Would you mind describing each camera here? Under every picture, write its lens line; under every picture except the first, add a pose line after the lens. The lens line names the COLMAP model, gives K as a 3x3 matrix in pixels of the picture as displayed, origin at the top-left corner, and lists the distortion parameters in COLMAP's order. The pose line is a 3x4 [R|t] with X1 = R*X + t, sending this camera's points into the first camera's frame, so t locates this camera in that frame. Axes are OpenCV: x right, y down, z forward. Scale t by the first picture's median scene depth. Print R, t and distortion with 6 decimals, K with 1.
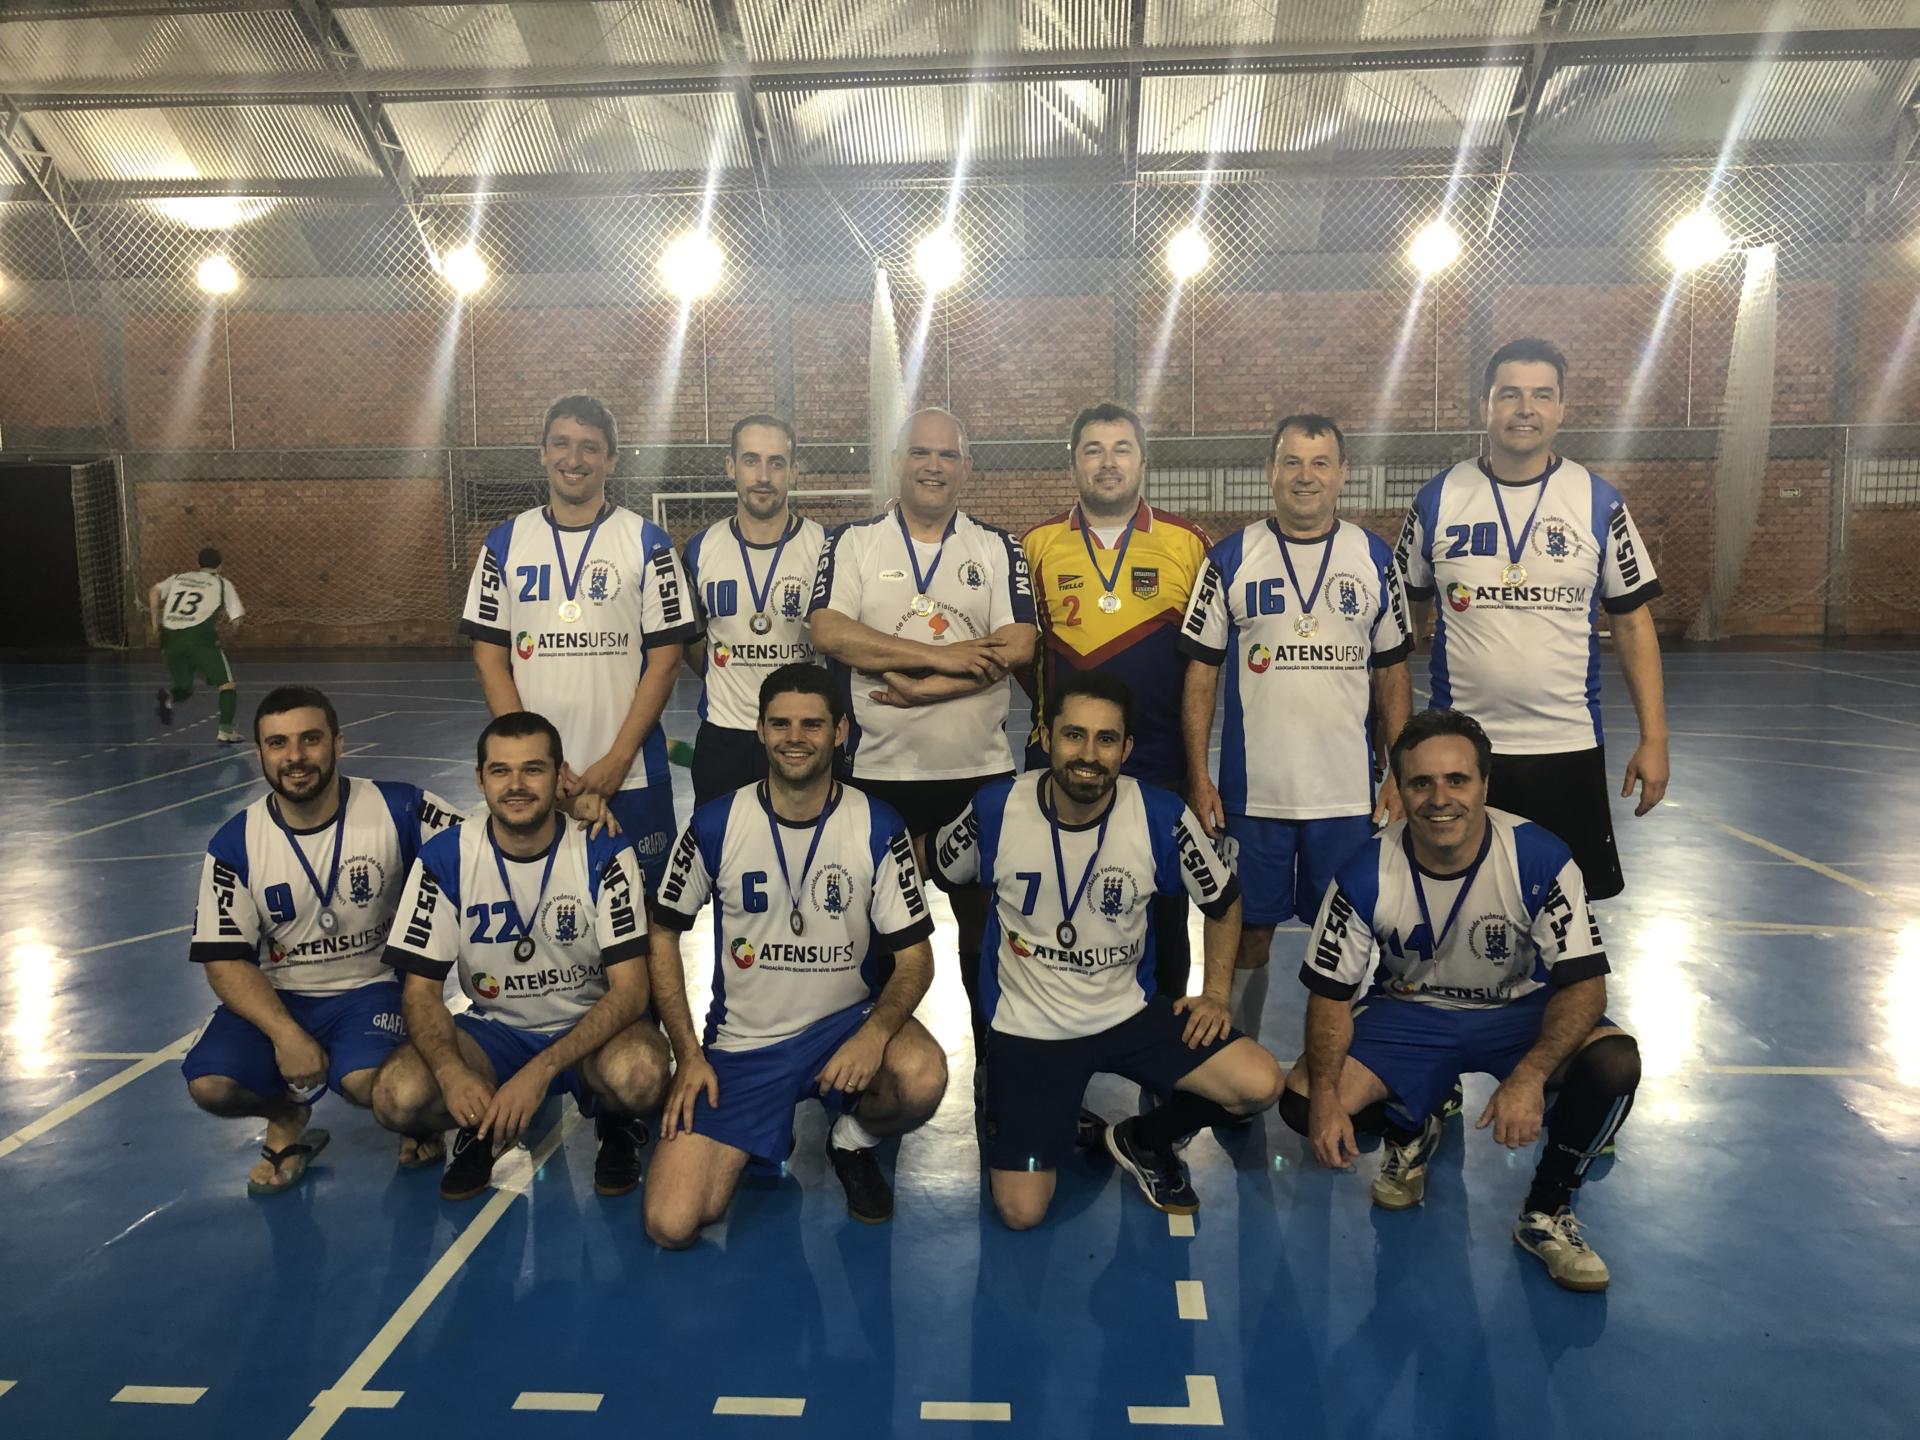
lens RADIAL K [[1461.4, 0, 960.0], [0, 1461.4, 720.0], [0, 0, 1]] dist [0.002915, -0.008518]
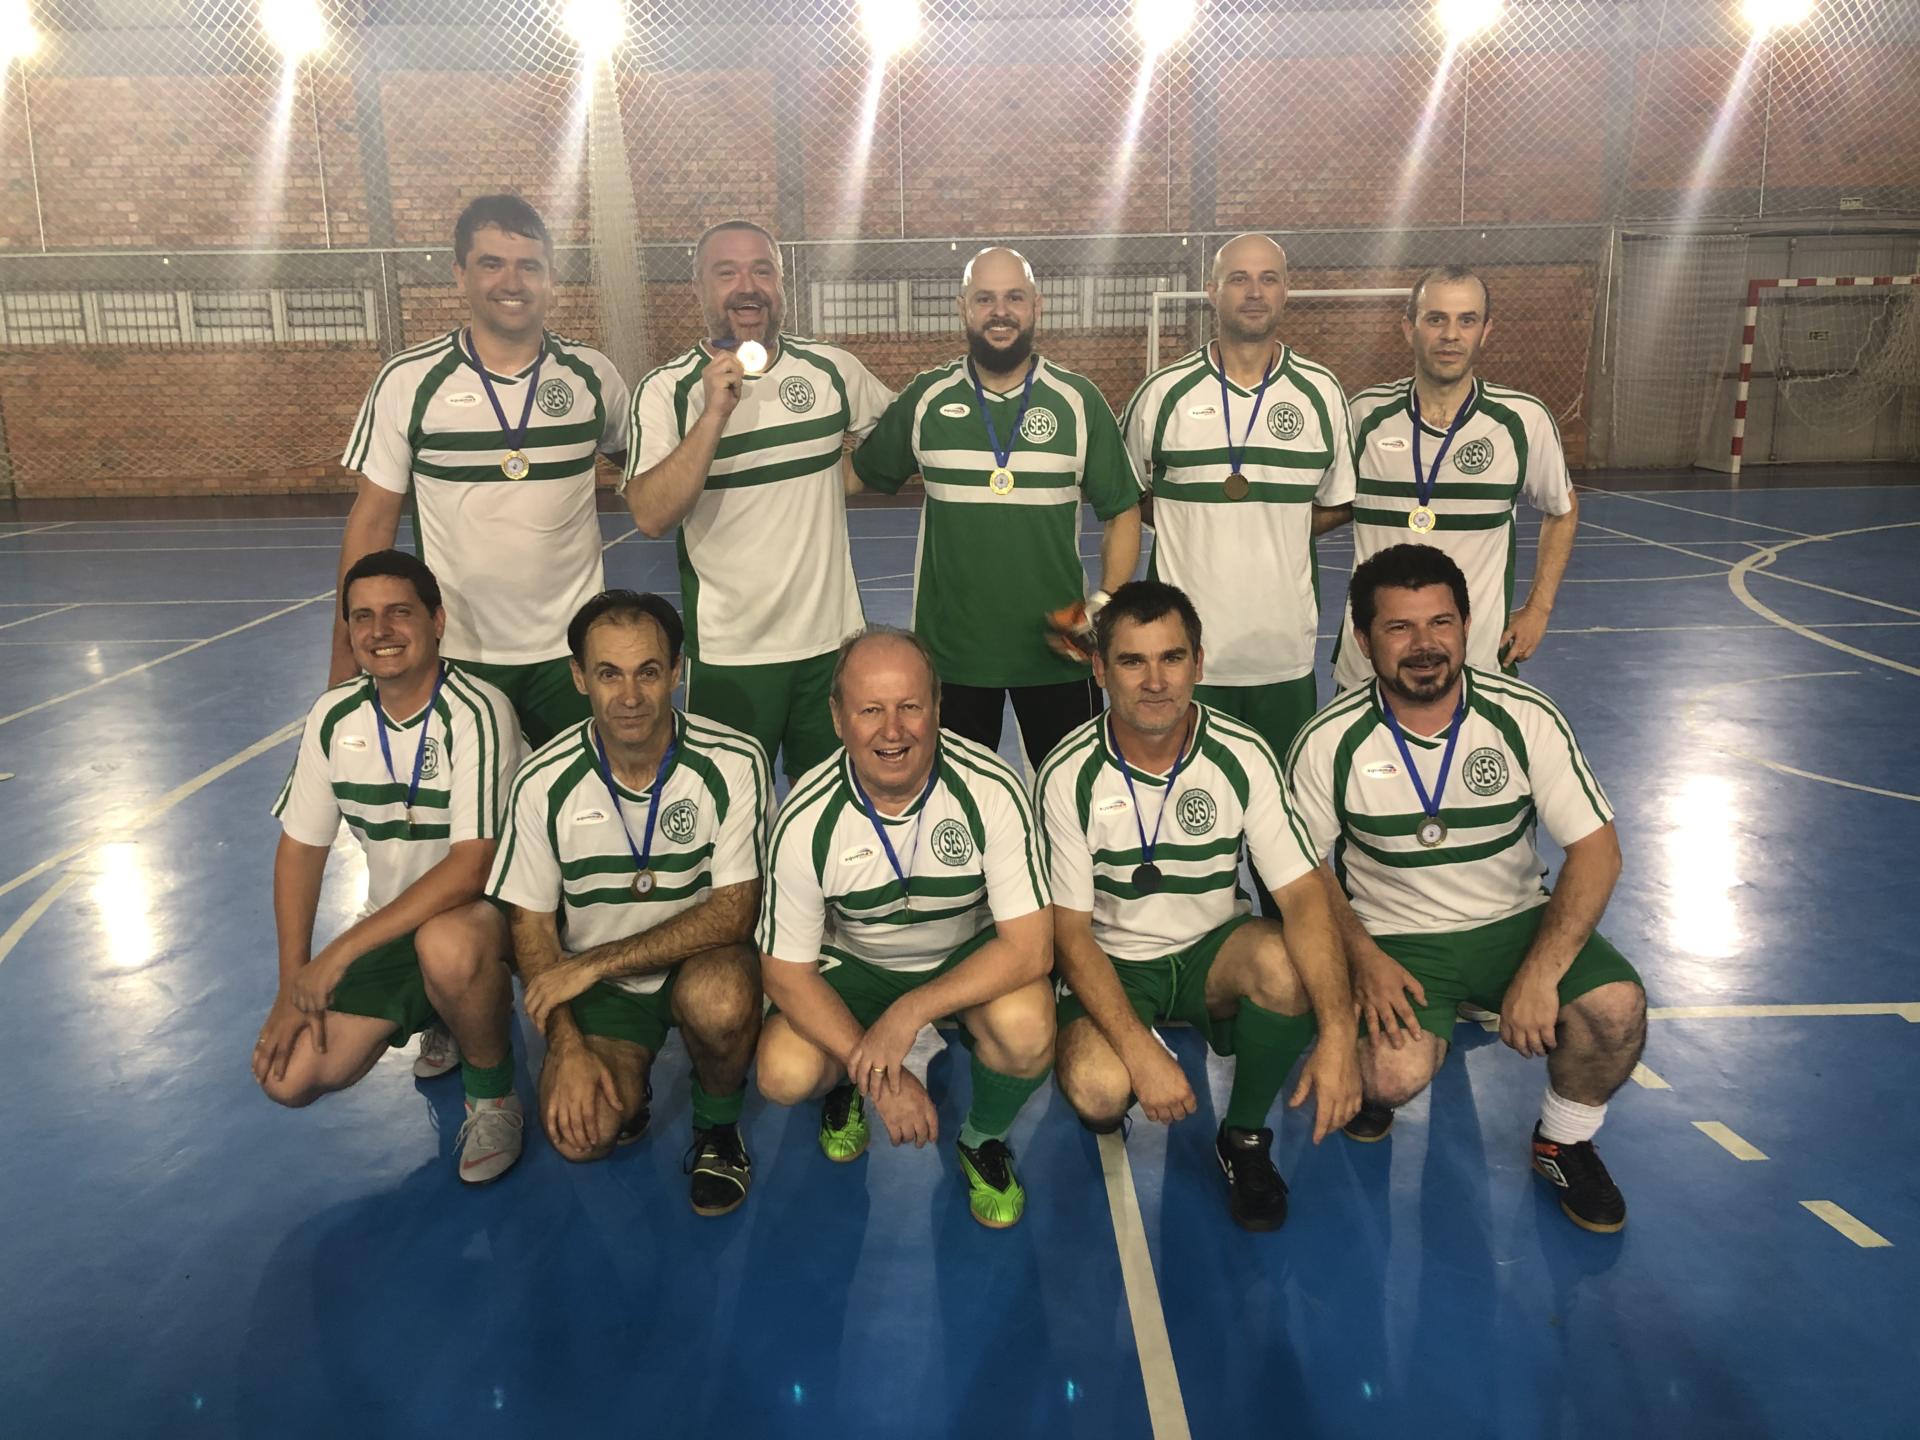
lens RADIAL K [[1630.6, 0, 960.0], [0, 1630.6, 720.0], [0, 0, 1]] dist [0.040720, -0.020505]
pose [[0.999396, -0.010427, 0.033139, 0.652072], [0.007345, 0.995752, 0.091778, -0.008865], [-0.033955, -0.091480, 0.995228, 0.007887]]
